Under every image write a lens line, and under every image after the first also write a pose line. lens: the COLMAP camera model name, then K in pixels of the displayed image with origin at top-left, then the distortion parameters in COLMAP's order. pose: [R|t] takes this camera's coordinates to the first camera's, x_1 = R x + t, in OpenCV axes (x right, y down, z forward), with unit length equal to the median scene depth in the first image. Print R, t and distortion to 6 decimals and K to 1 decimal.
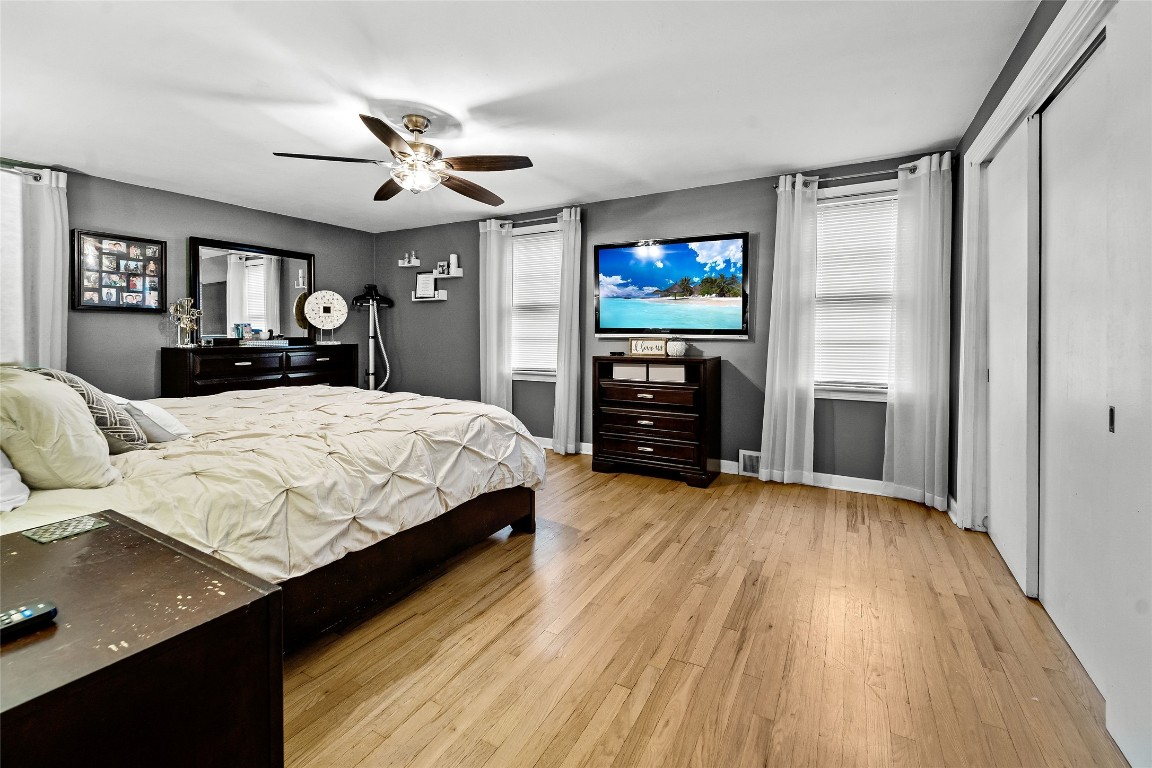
lens RADIAL K [[492.2, 0, 563.2], [0, 492.2, 335.6], [0, 0, 1]] dist [0.001702, -0.000695]
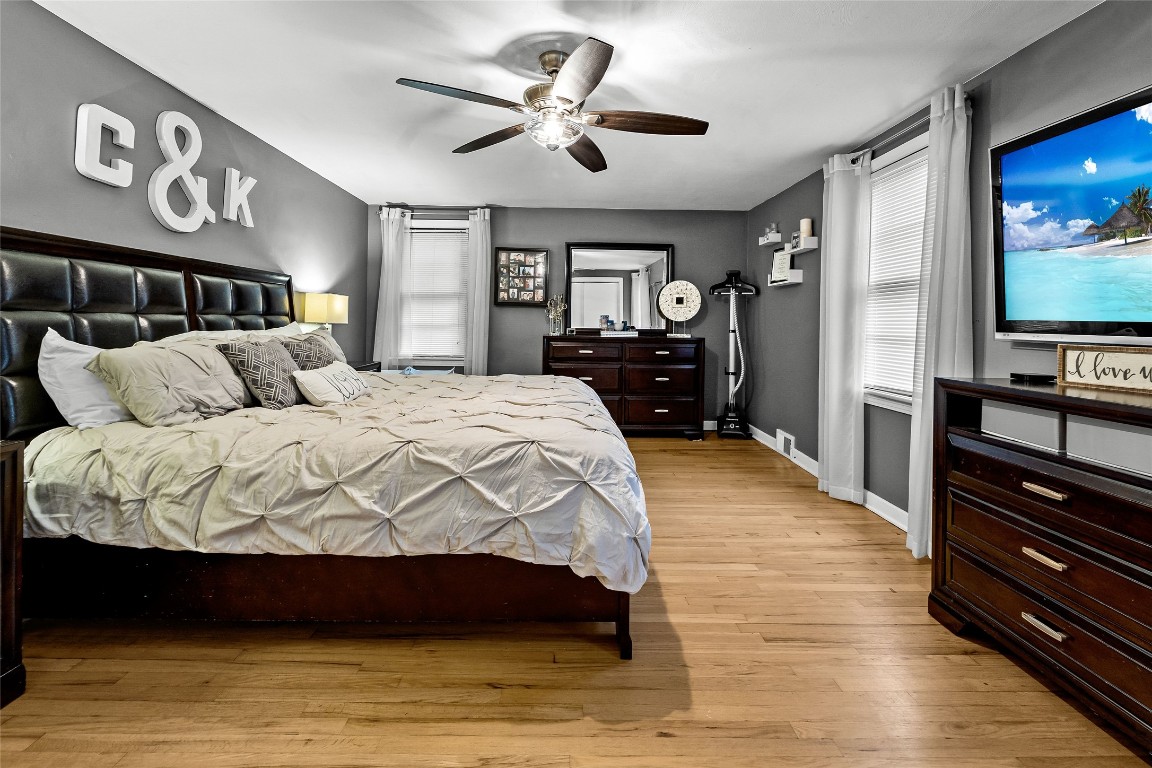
lens RADIAL K [[492.2, 0, 568.1], [0, 492.2, 320.7], [0, 0, 1]] dist [0.001702, -0.000695]
pose [[0.515009, 0.004858, -0.857171, 0.288708], [-0.022351, 0.999720, -0.007764, -0.002361], [0.856893, 0.023157, 0.514974, 0.434164]]
